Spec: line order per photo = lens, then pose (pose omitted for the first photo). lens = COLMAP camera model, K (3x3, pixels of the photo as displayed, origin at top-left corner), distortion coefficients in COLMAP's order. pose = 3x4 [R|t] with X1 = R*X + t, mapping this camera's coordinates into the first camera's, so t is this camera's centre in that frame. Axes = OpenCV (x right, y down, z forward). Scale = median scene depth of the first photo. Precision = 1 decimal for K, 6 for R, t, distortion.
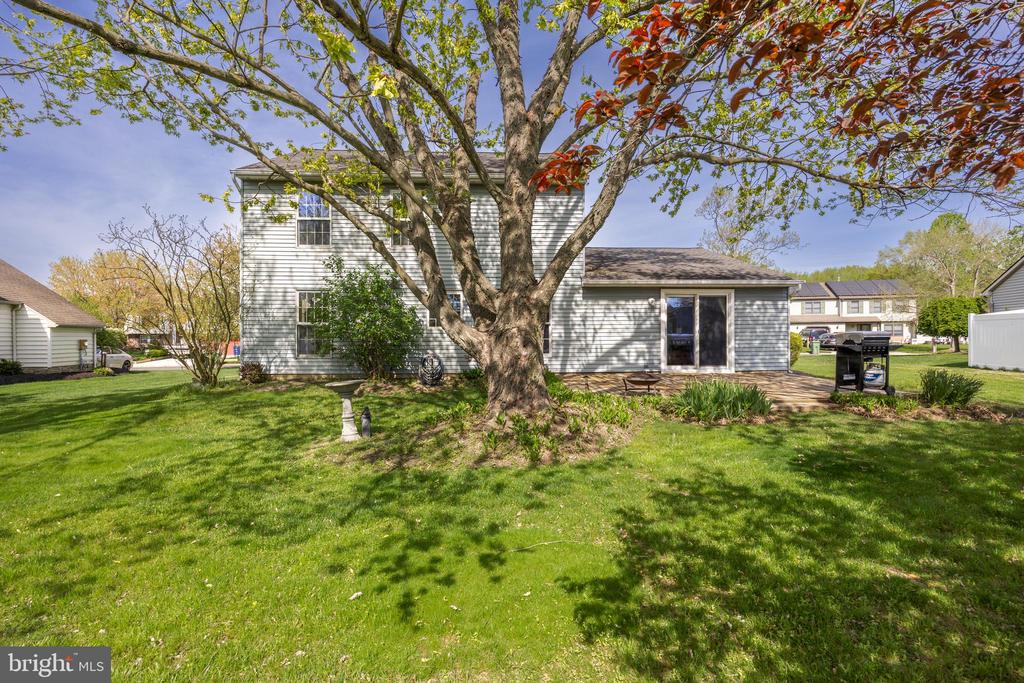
lens RADIAL K [[483.6, 0, 511.9], [0, 483.6, 337.8], [0, 0, 1]] dist [0.000178, -0.000177]
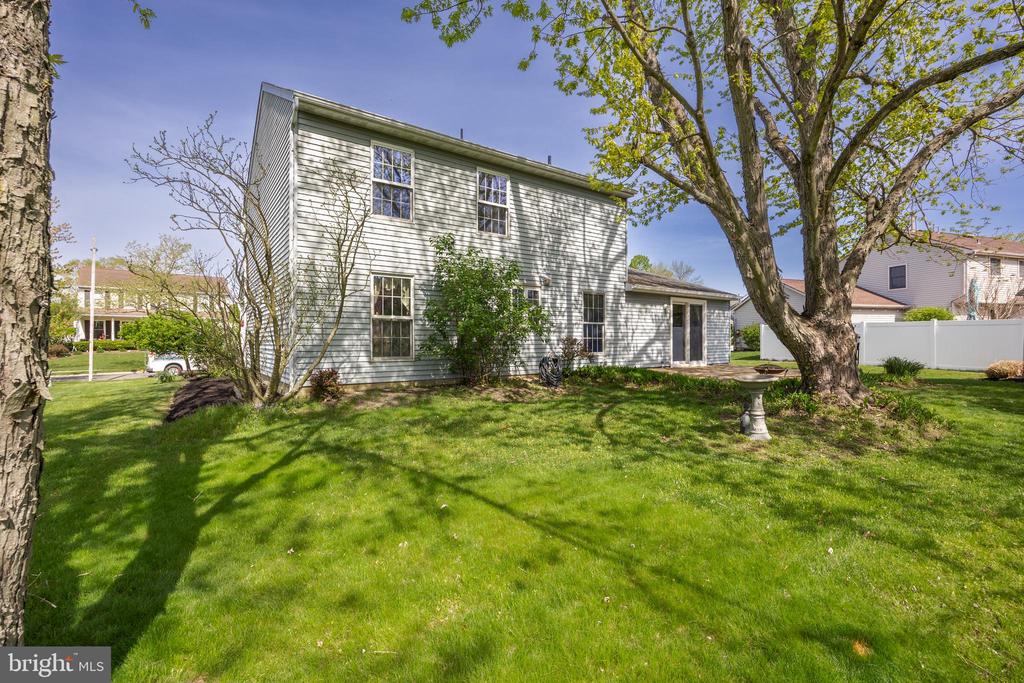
lens RADIAL K [[469.1, 0, 514.2], [0, 469.1, 340.4], [0, 0, 1]] dist [-0.003263, -0.000065]
pose [[0.832156, 0.001864, 0.554538, -0.655801], [0.001961, 0.999978, -0.006303, 0.012692], [-0.554537, 0.006333, 0.832135, 0.256981]]
